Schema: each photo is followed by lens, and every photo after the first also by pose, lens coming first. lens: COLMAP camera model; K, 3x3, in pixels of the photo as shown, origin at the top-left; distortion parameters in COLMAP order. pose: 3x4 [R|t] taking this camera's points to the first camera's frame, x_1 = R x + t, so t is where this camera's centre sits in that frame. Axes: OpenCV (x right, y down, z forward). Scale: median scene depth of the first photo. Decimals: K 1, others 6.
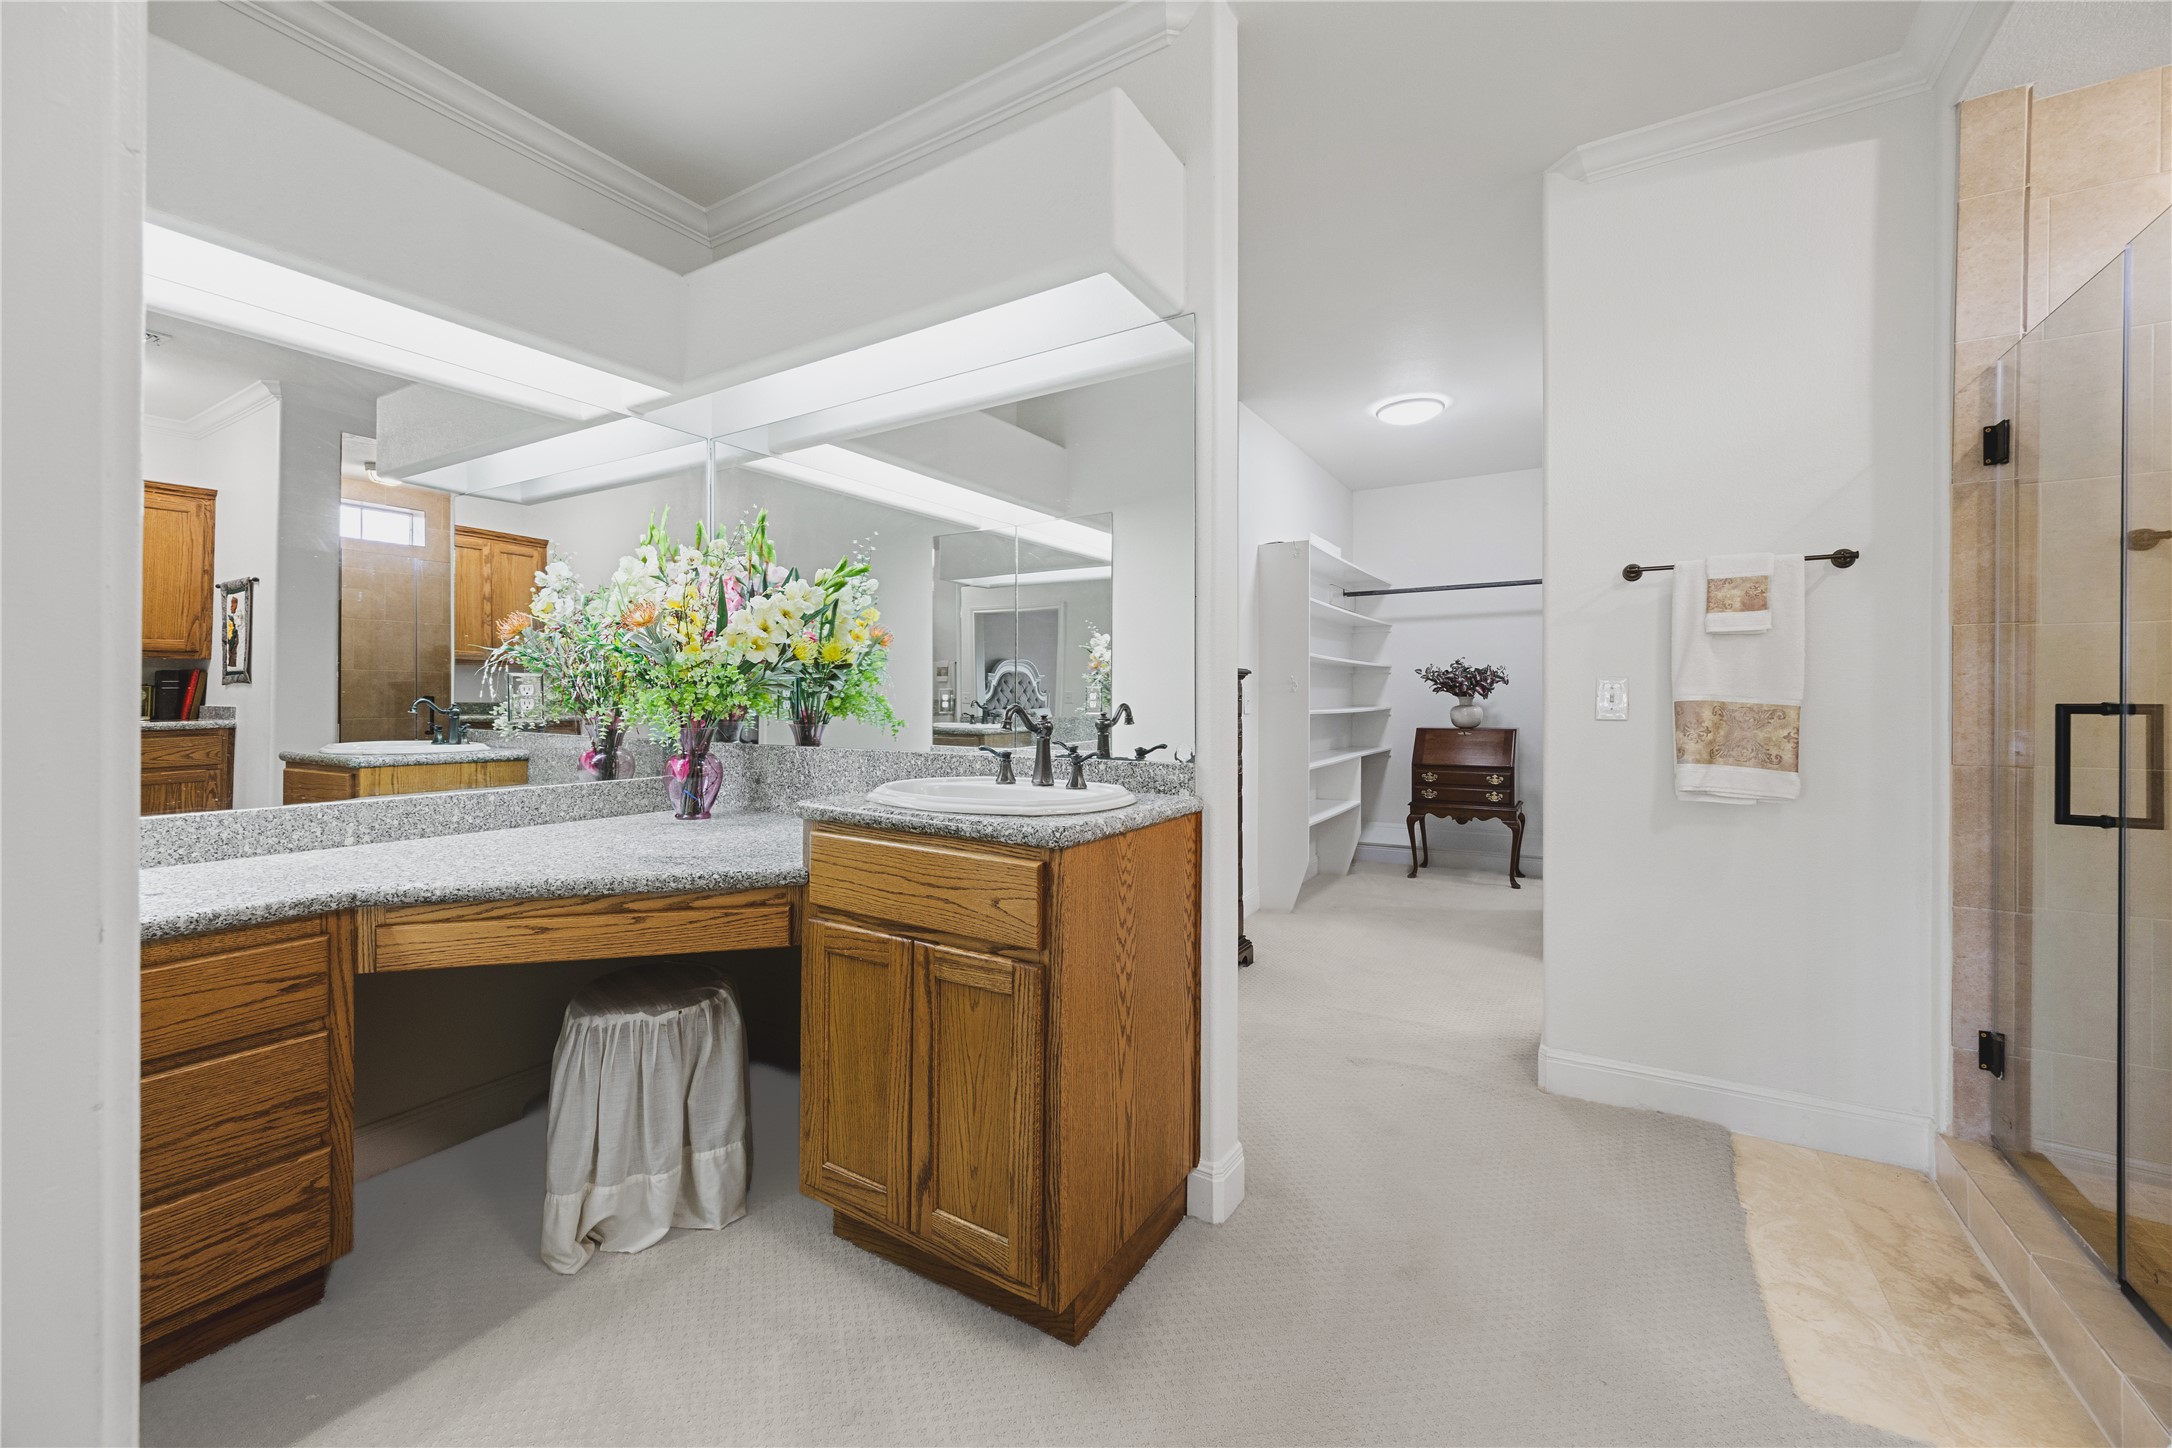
lens RADIAL K [[850.3, 0, 1098.2], [0, 850.3, 704.3], [0, 0, 1]] dist [0.004313, -0.000746]
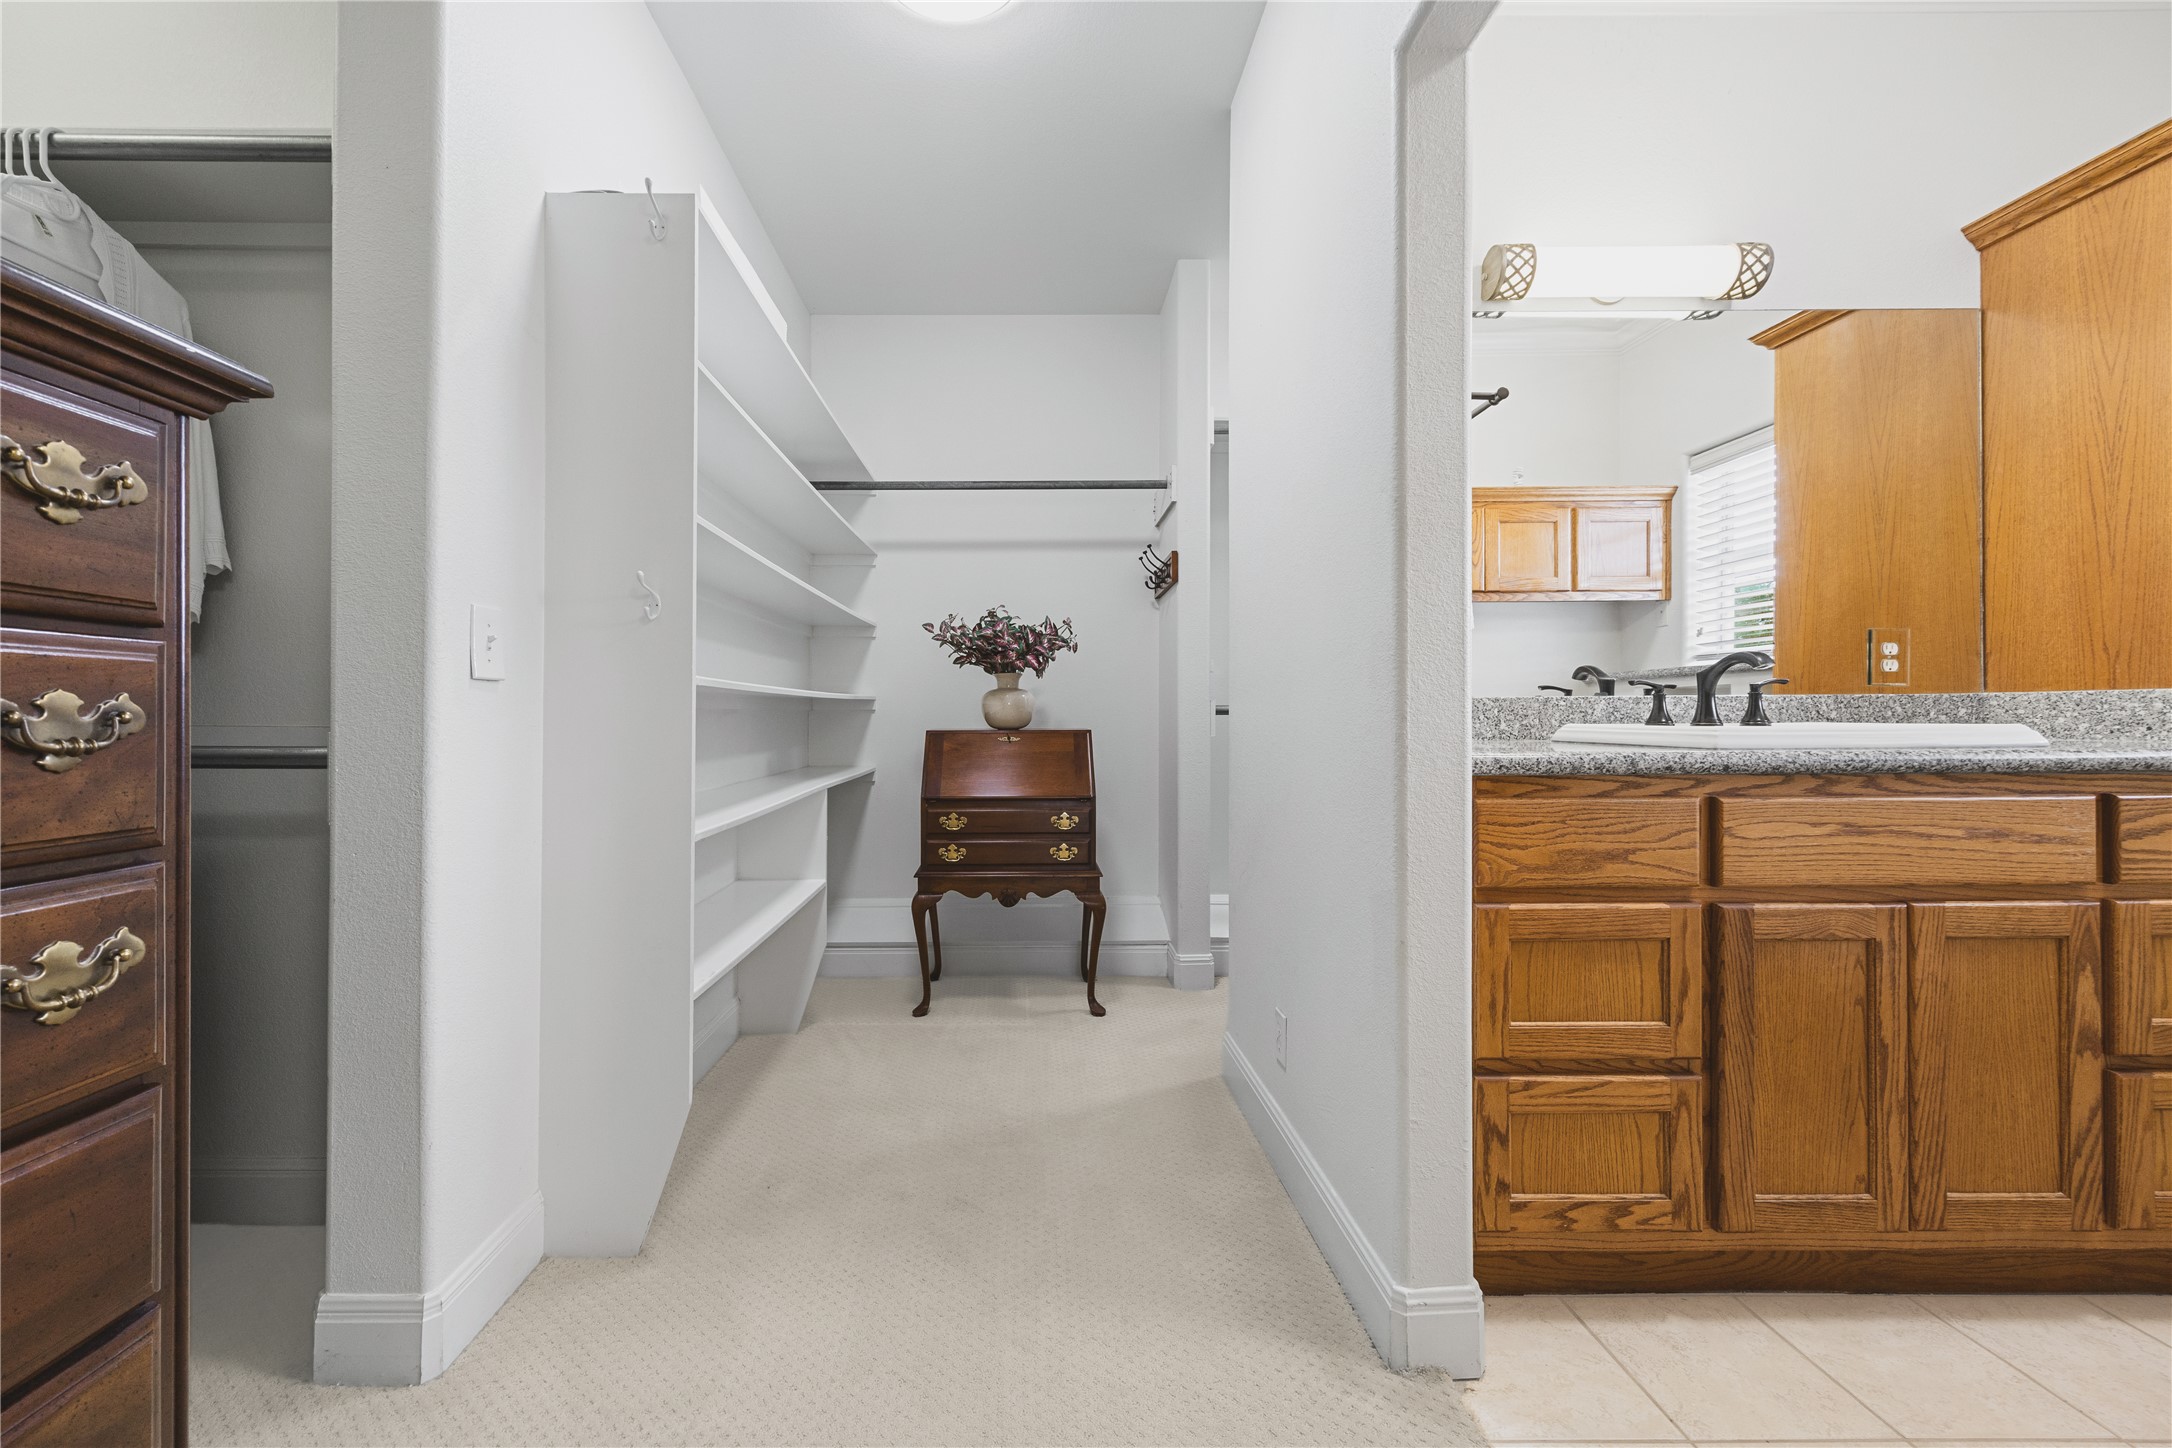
lens RADIAL K [[850.3, 0, 1022.7], [0, 850.3, 708.8], [0, 0, 1]] dist [0.004313, -0.000746]
pose [[0.860723, 0.001967, 0.509070, 0.155640], [0.005511, 0.999898, -0.013182, 0.022133], [-0.509044, 0.014152, 0.860624, 0.516225]]
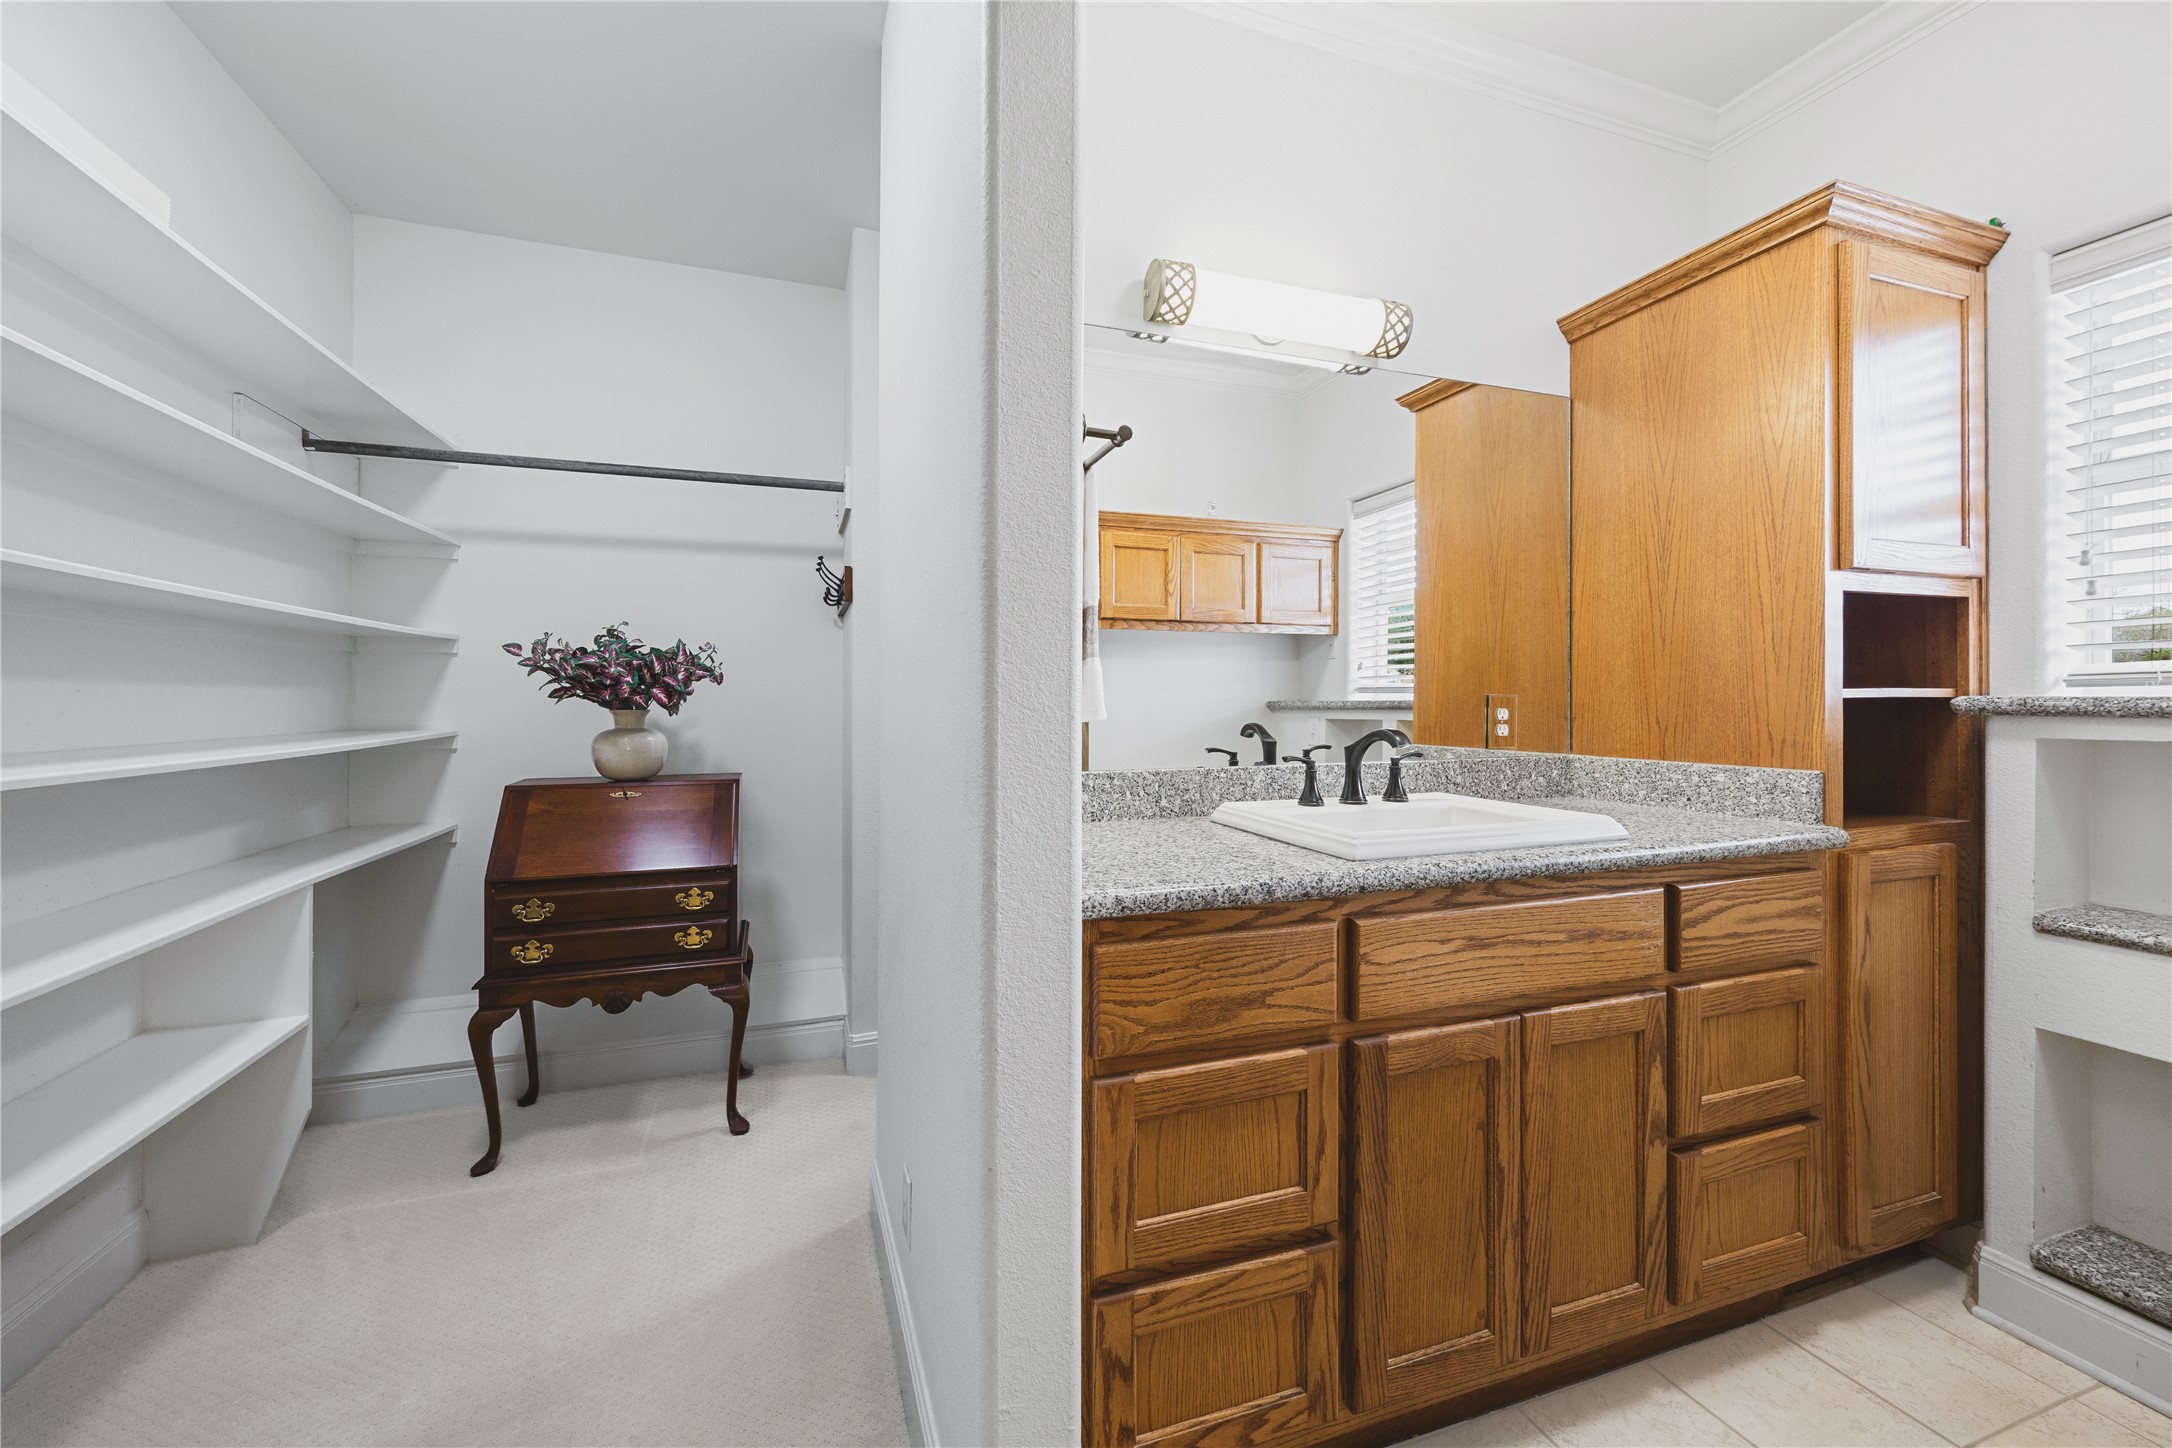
lens RADIAL K [[850.3, 0, 1064.6], [0, 850.3, 697.4], [0, 0, 1]] dist [0.004313, -0.000746]
pose [[0.651057, 0.006892, 0.758998, 0.244351], [0.003817, 0.999916, -0.012353, -0.008970], [-0.759020, 0.010940, 0.650976, 0.541866]]
